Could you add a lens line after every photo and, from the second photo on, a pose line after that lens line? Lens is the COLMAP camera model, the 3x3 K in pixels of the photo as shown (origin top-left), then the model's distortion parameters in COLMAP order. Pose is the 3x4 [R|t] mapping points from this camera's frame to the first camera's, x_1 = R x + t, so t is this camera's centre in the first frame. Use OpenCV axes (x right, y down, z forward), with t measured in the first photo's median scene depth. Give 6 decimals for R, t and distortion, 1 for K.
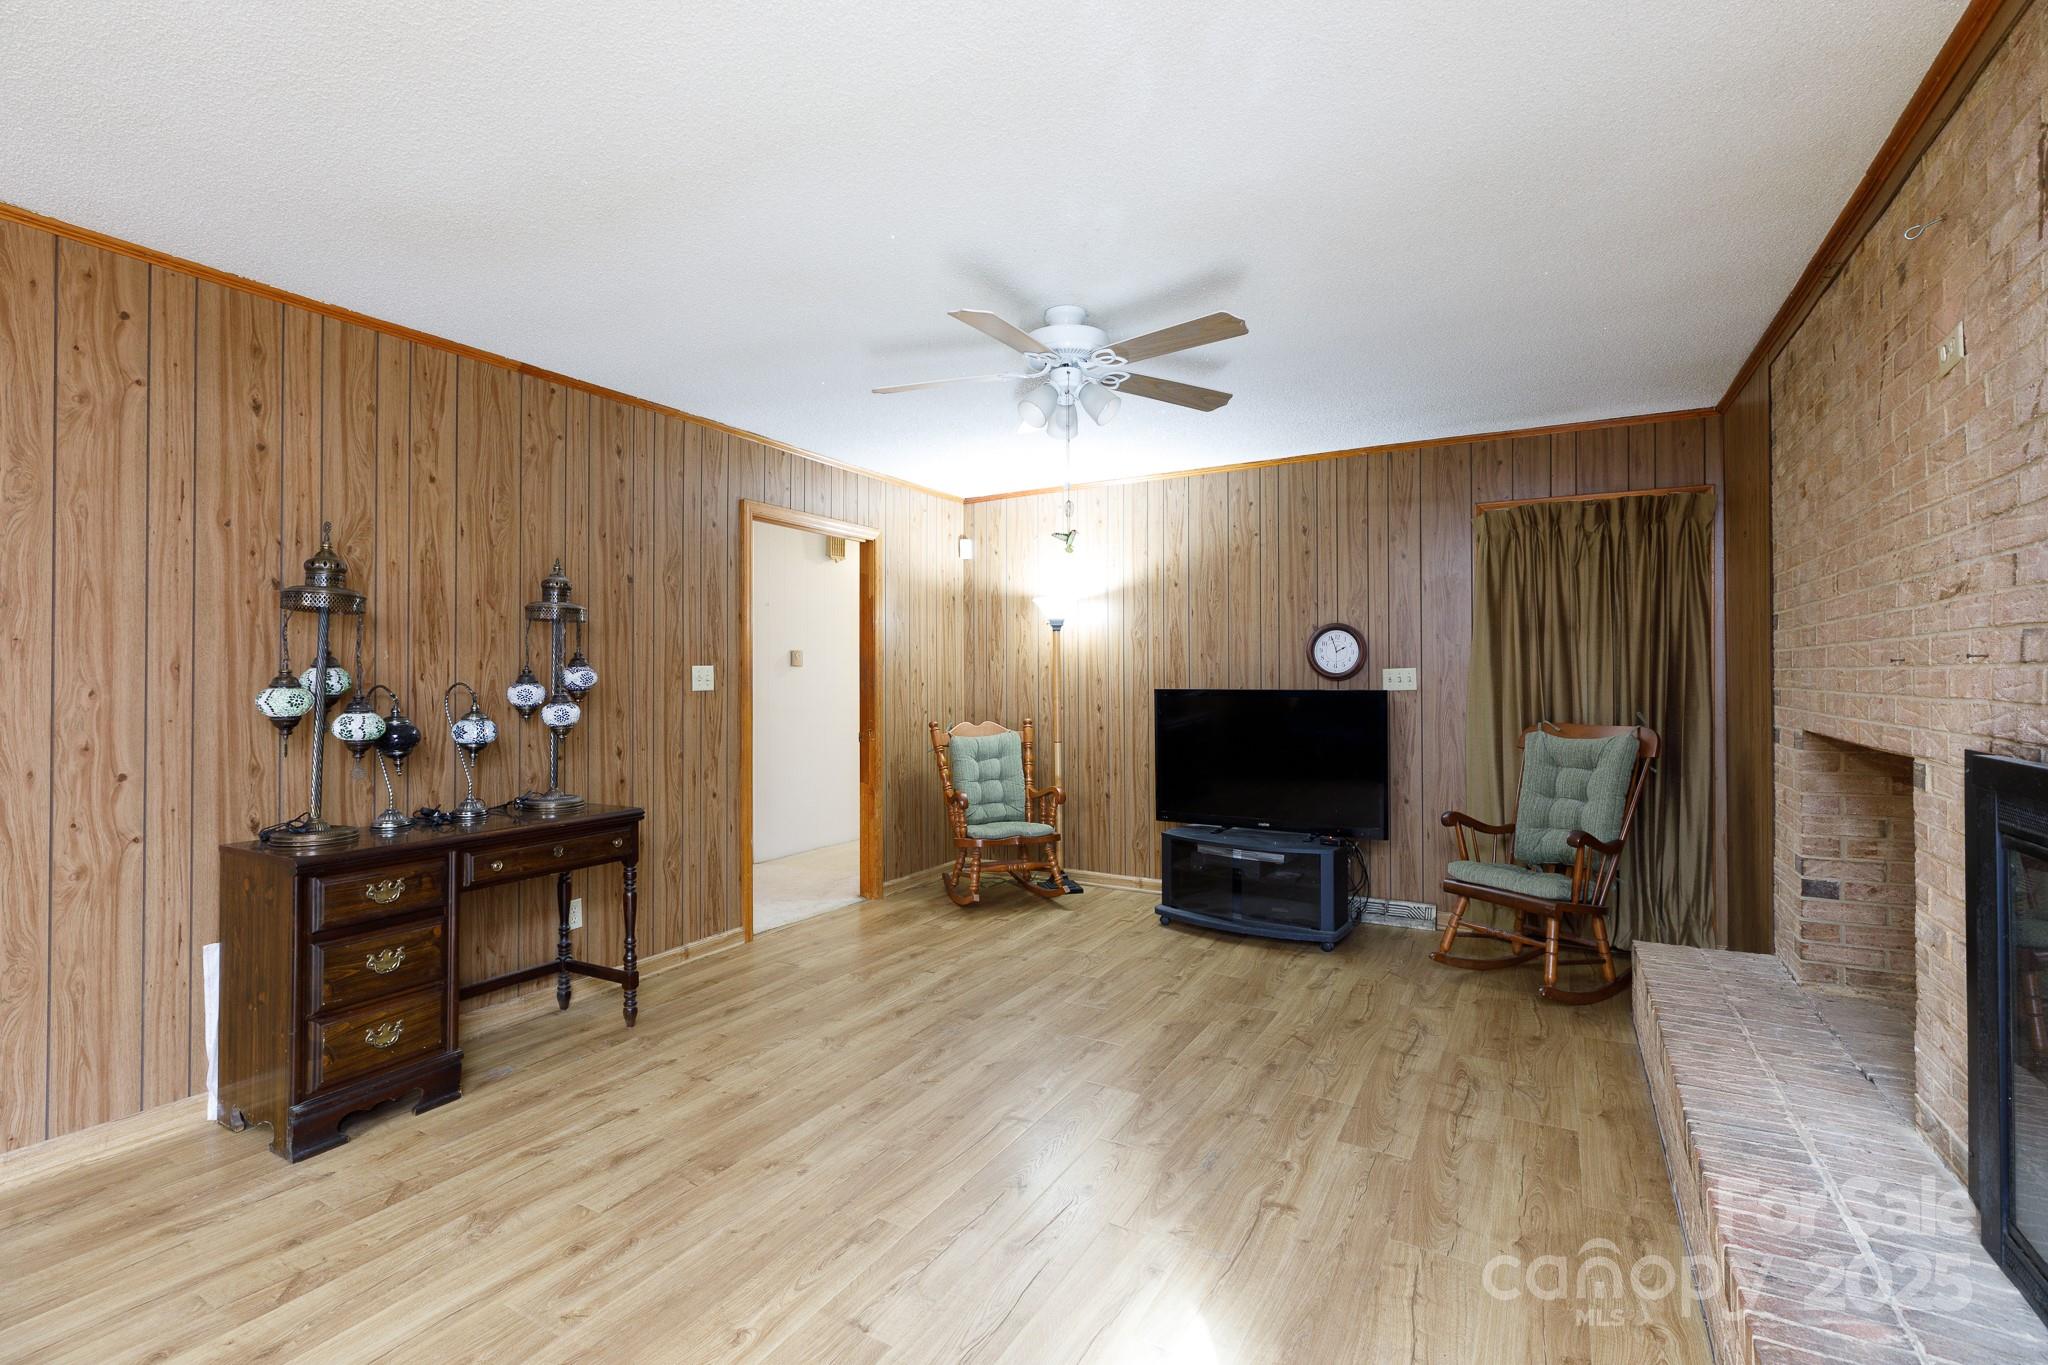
lens RADIAL K [[919.6, 0, 1027.7], [0, 919.6, 676.6], [0, 0, 1]] dist [0.005430, -0.000432]
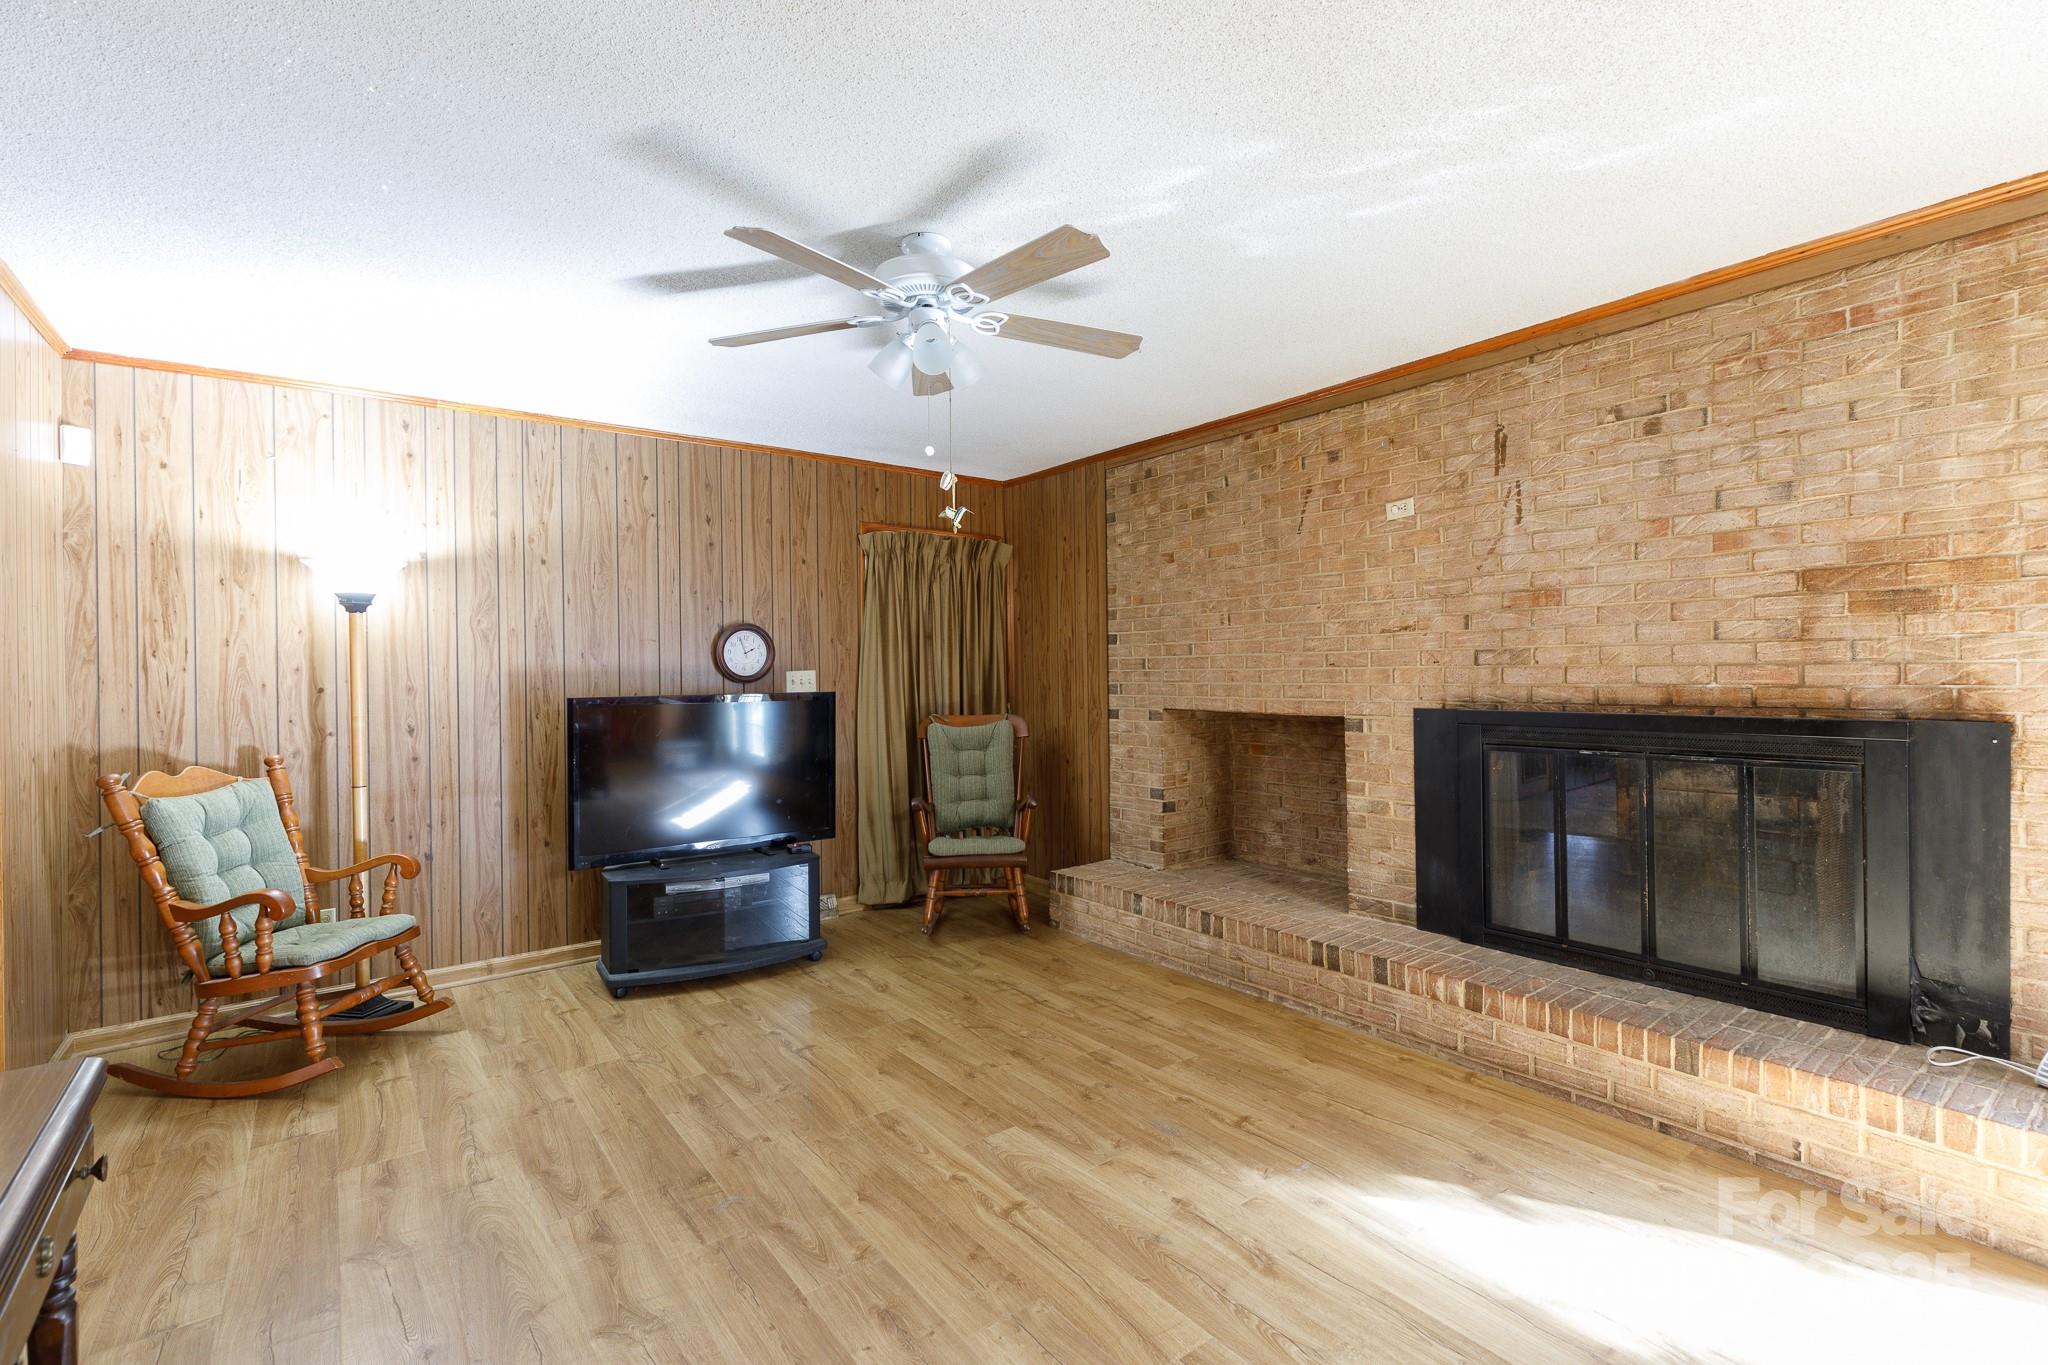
lens RADIAL K [[919.6, 0, 1014.6], [0, 919.6, 675.1], [0, 0, 1]] dist [0.005430, -0.000432]
pose [[0.386725, -0.002938, 0.922191, -0.556769], [0.011639, 0.999931, -0.001696, 0.000270], [-0.922122, 0.011389, 0.386732, 0.482774]]
